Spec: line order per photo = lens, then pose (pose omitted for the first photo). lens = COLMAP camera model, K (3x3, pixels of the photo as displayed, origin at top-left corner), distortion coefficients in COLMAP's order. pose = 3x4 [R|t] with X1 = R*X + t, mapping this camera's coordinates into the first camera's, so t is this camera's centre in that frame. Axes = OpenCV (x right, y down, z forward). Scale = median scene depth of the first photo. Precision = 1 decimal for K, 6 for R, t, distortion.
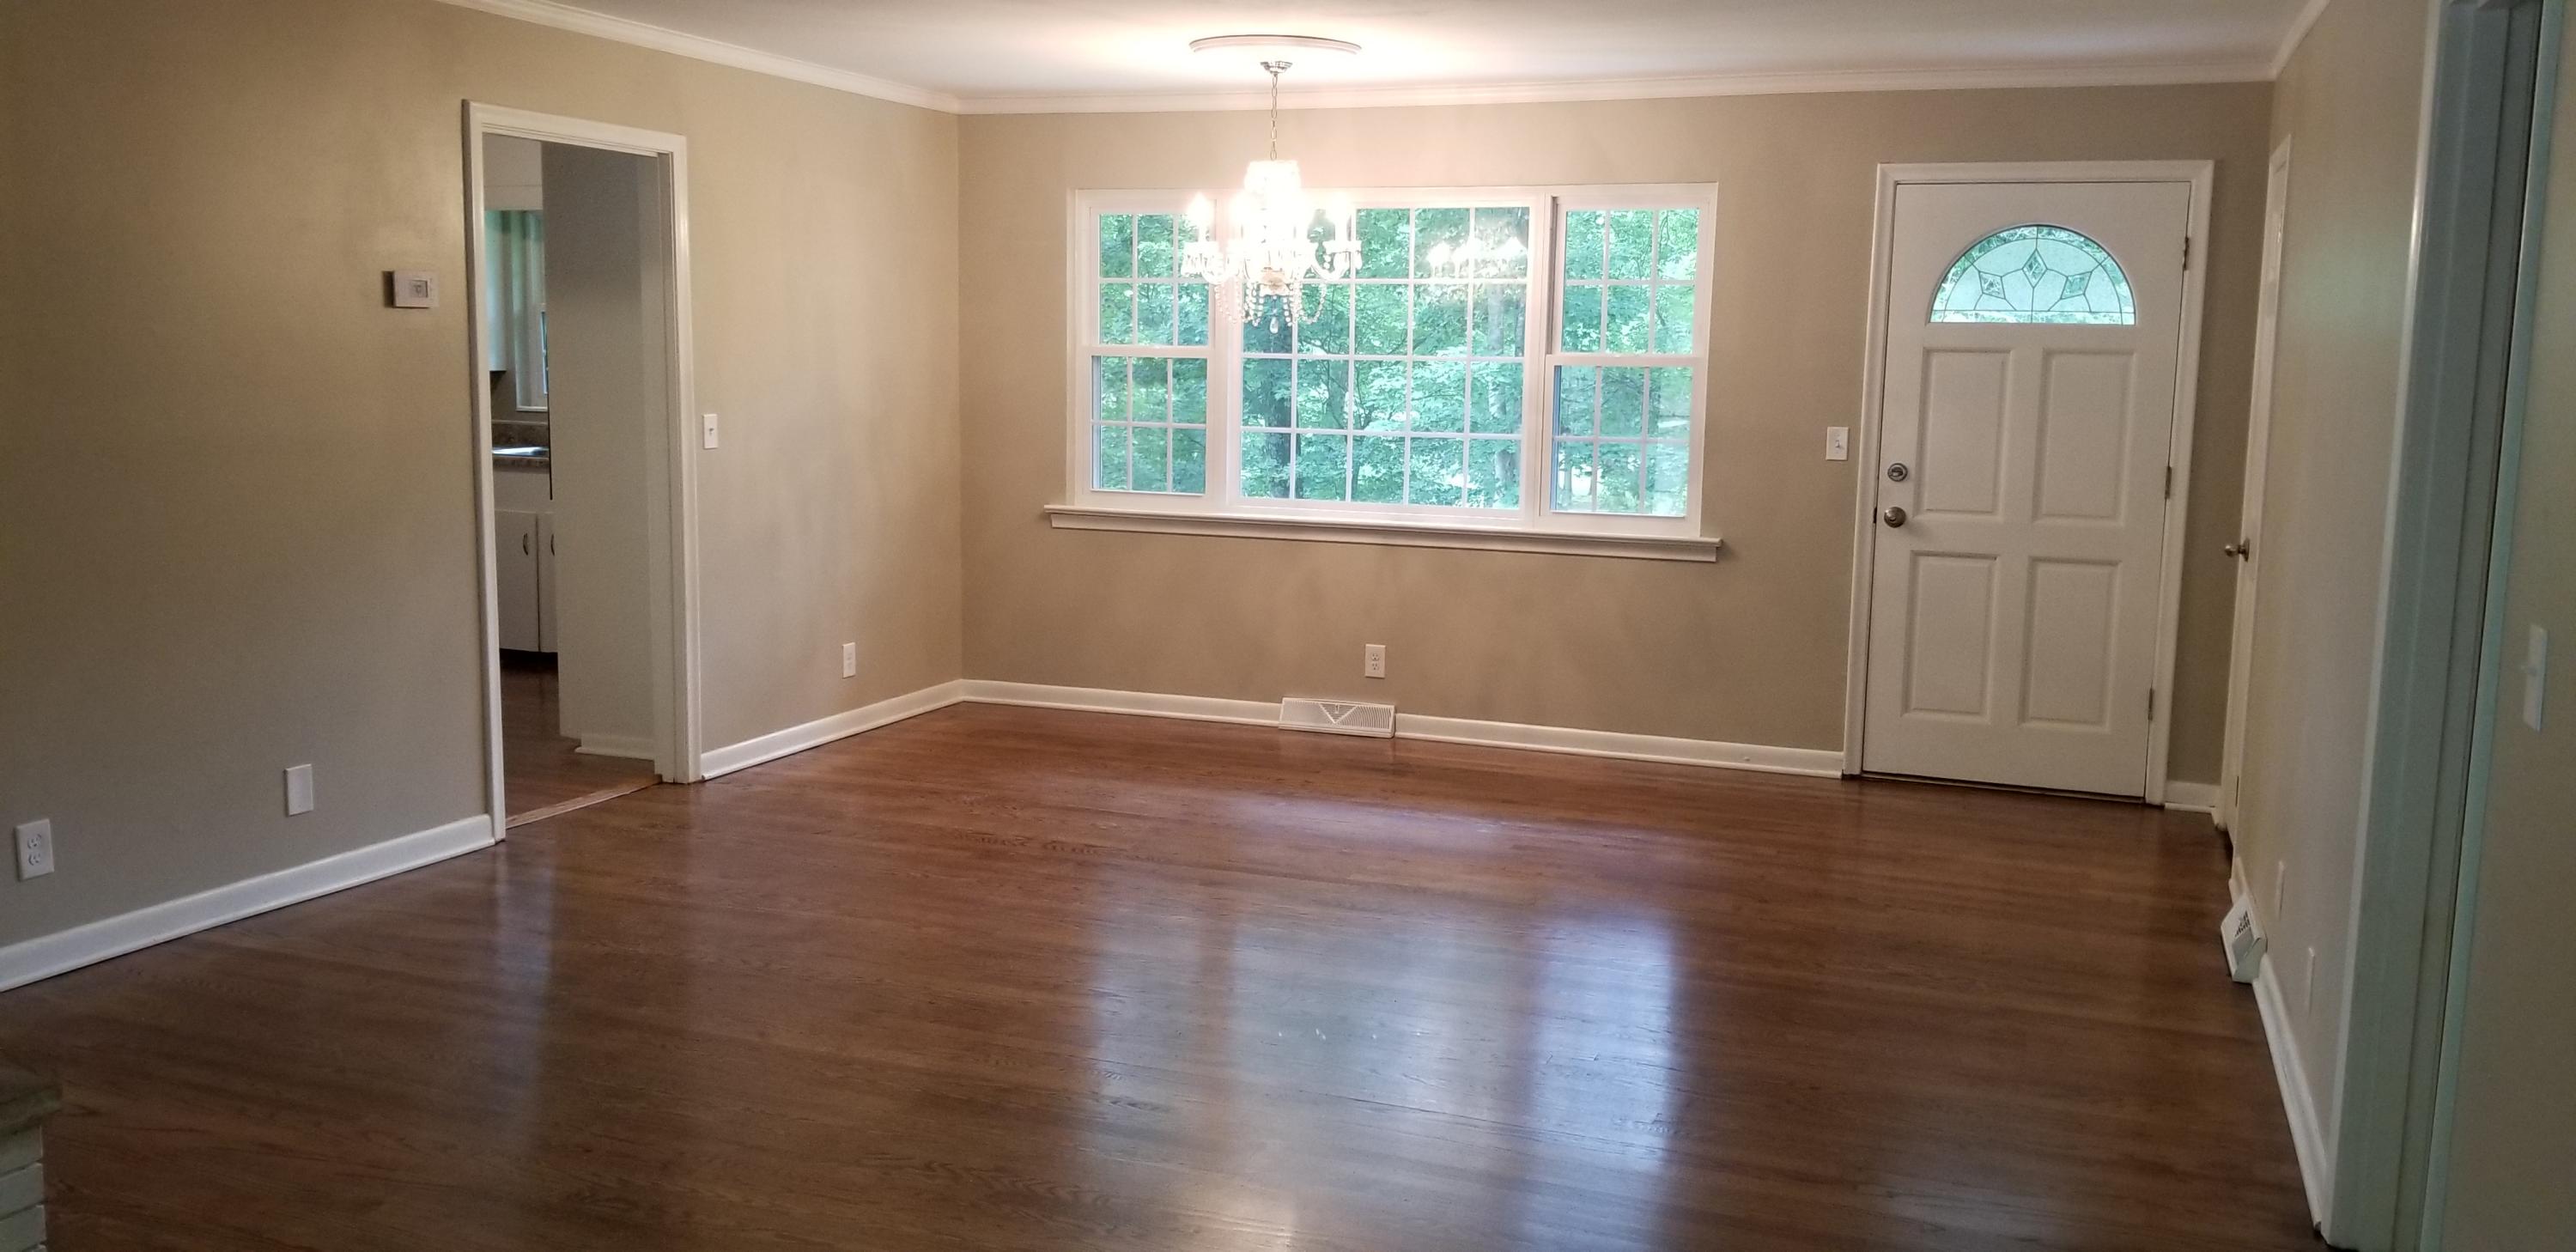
lens RADIAL K [[2033.5, 0, 1287.9], [0, 2033.5, 624.8], [0, 0, 1]] dist [0.073912, -0.001689]
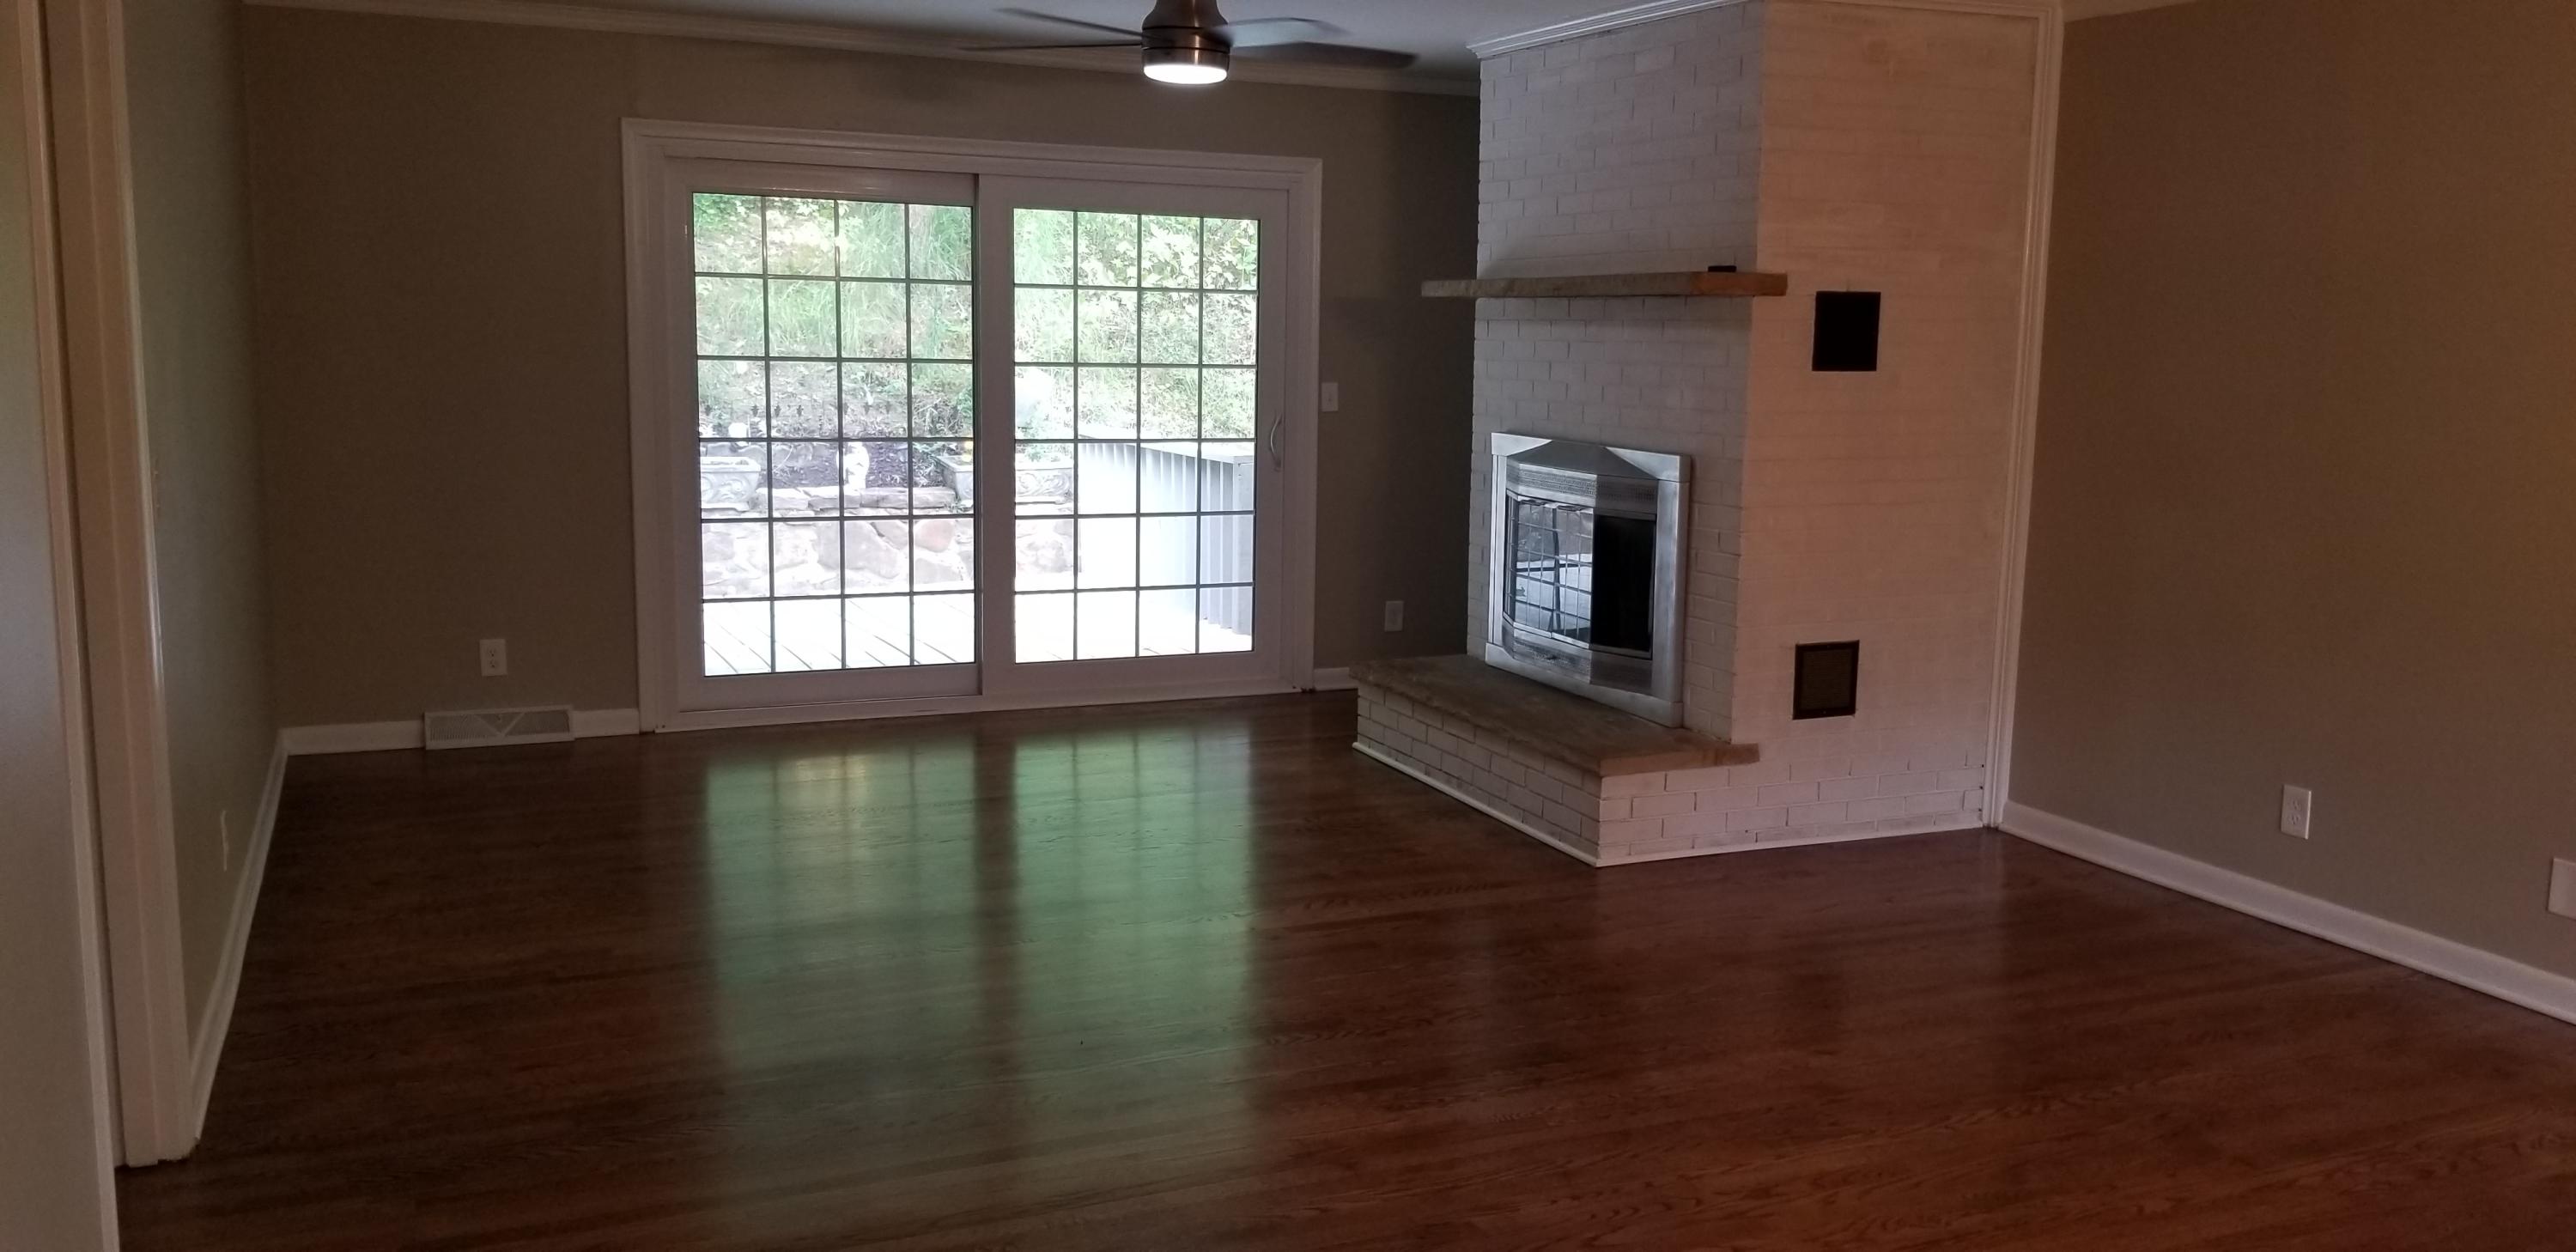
lens RADIAL K [[2033.5, 0, 1291.7], [0, 2033.5, 623.8], [0, 0, 1]] dist [0.073912, -0.001689]
pose [[-0.710211, 0.068300, -0.700668, 0.543907], [-0.128789, 0.965881, 0.224695, -0.167411], [0.692108, 0.249820, -0.677183, 1.342168]]
